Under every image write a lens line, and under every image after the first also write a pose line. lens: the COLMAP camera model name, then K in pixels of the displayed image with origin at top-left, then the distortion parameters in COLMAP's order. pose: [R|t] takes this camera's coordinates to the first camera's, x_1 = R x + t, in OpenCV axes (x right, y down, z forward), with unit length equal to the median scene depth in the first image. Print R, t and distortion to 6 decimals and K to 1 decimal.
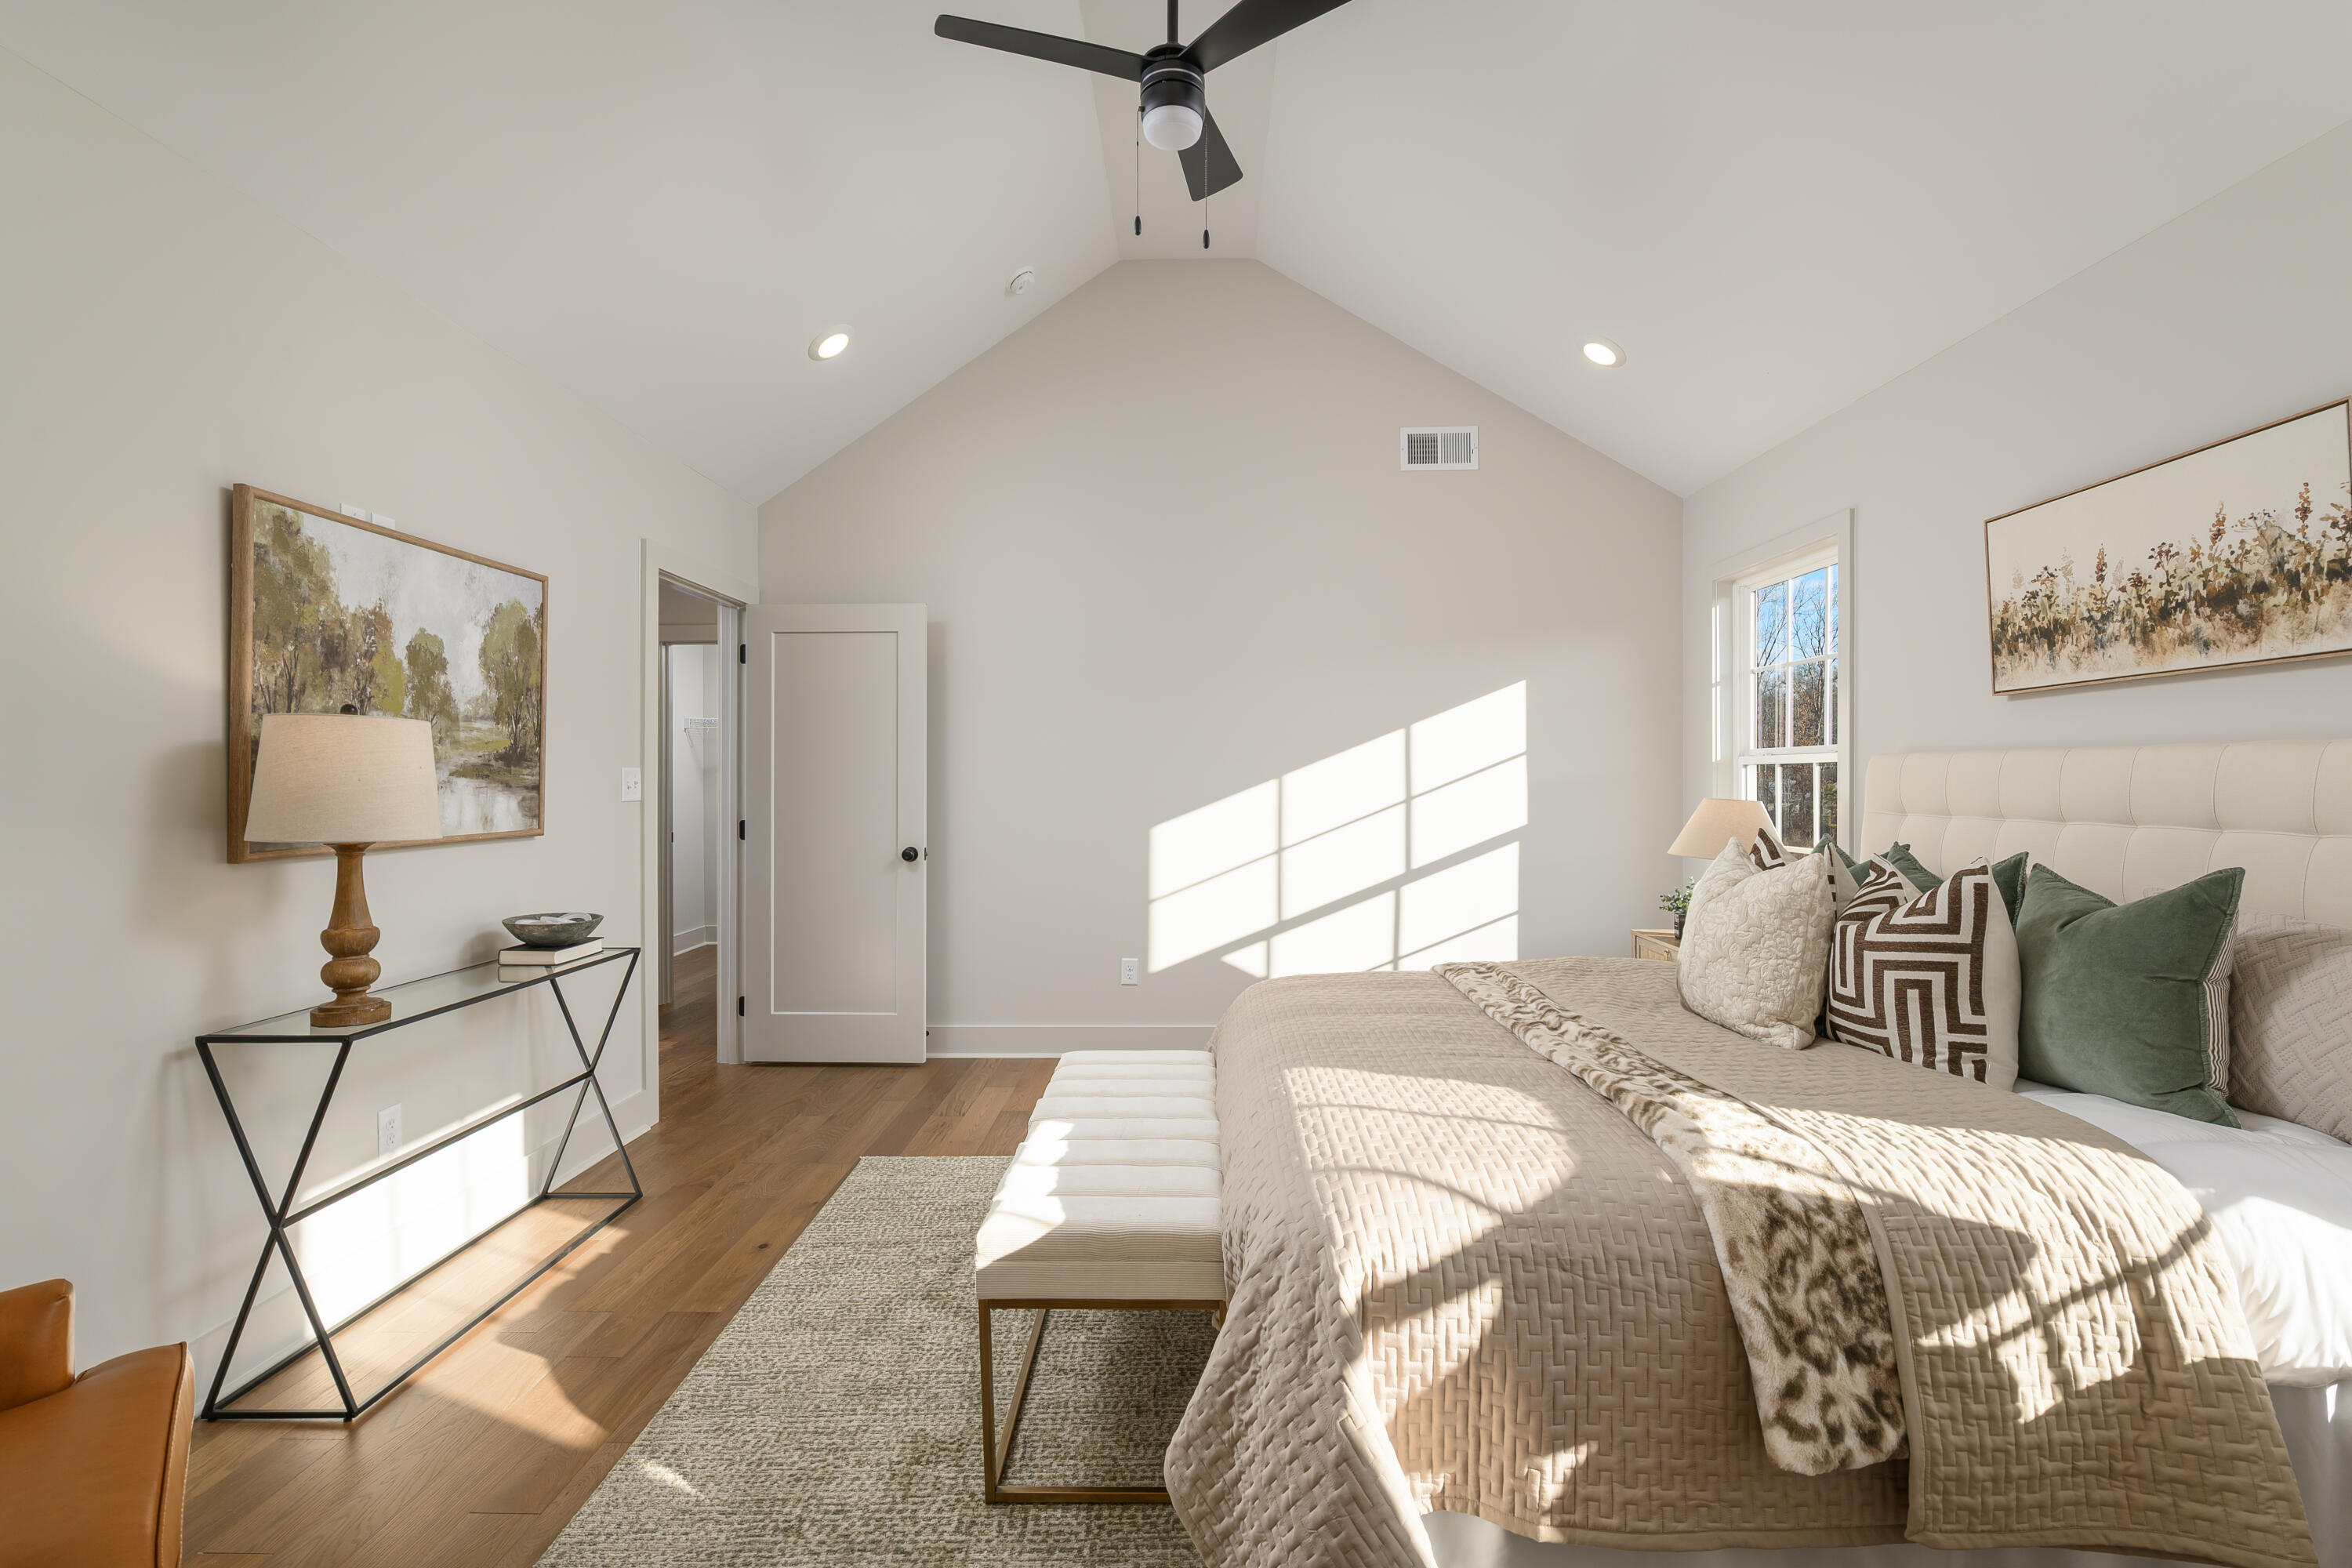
lens RADIAL K [[1091.5, 0, 1173.9], [0, 1091.5, 784.0], [0, 0, 1]] dist [-0.000415, -0.000083]
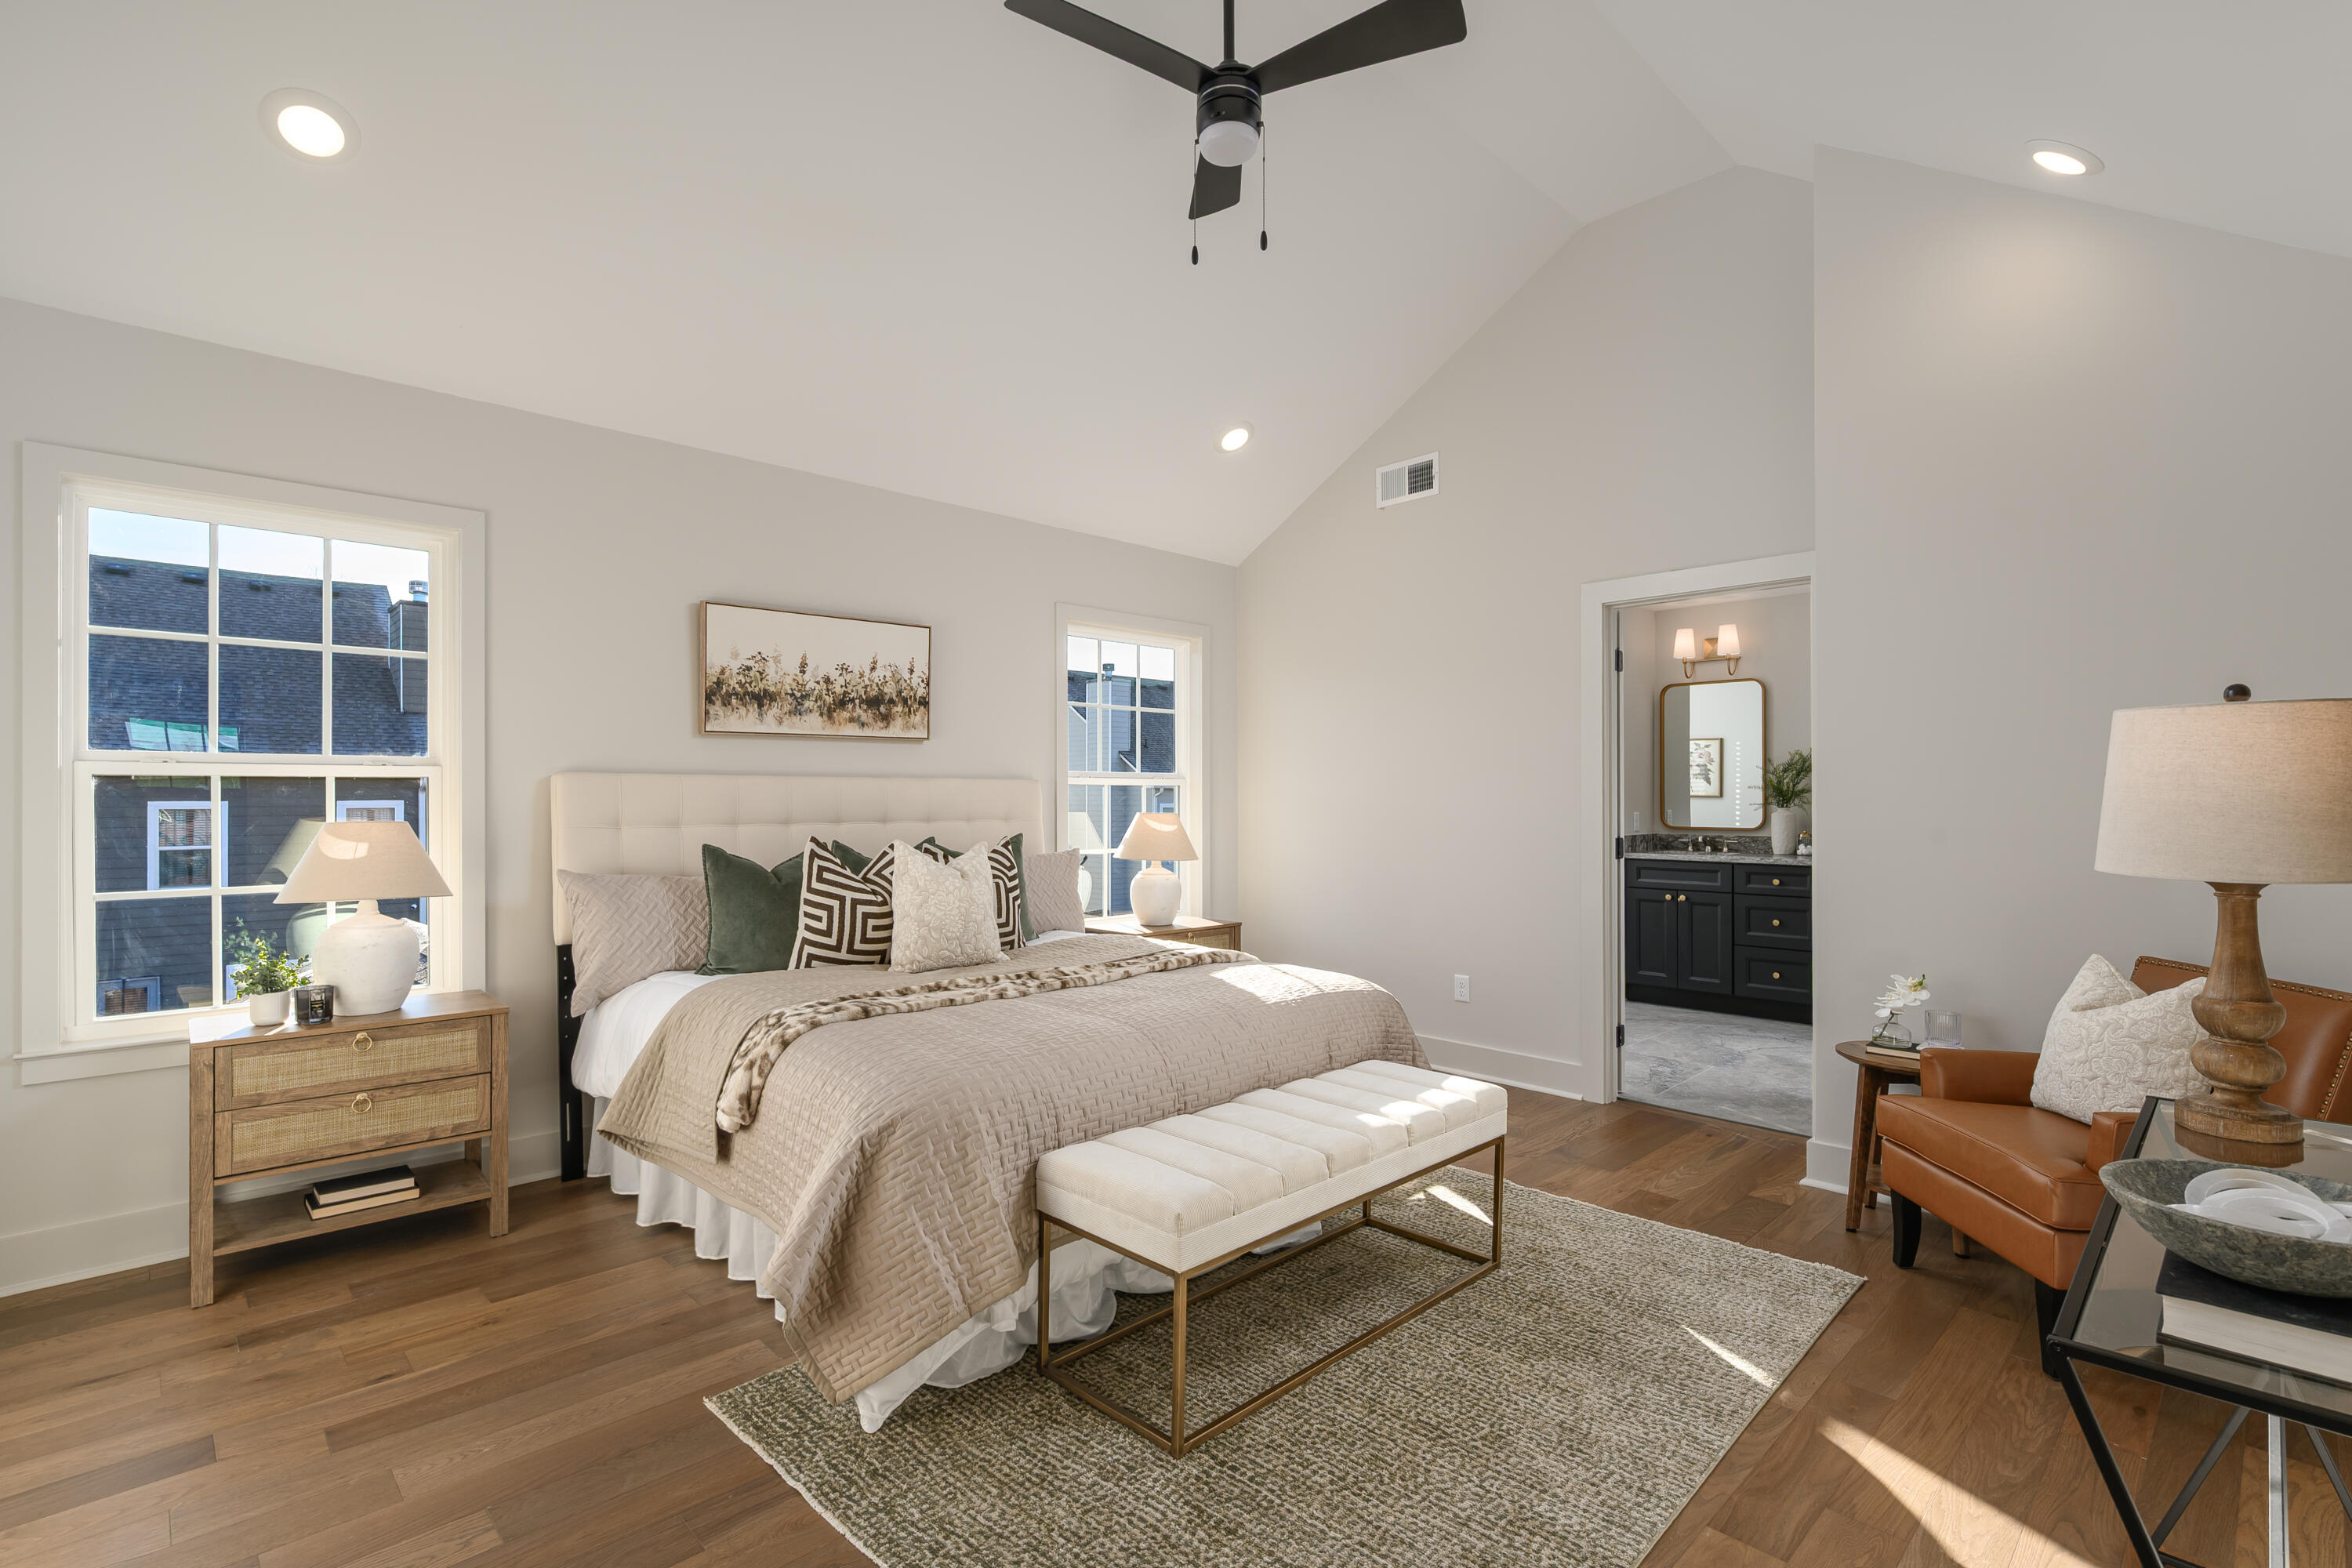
lens RADIAL K [[1091.5, 0, 1174.2], [0, 1091.5, 790.6], [0, 0, 1]] dist [-0.000415, -0.000083]
pose [[-0.710196, 0.000195, 0.704004, -0.695942], [-0.000365, 1.000000, -0.000646, -0.012871], [-0.704004, -0.000716, -0.710195, 1.818296]]
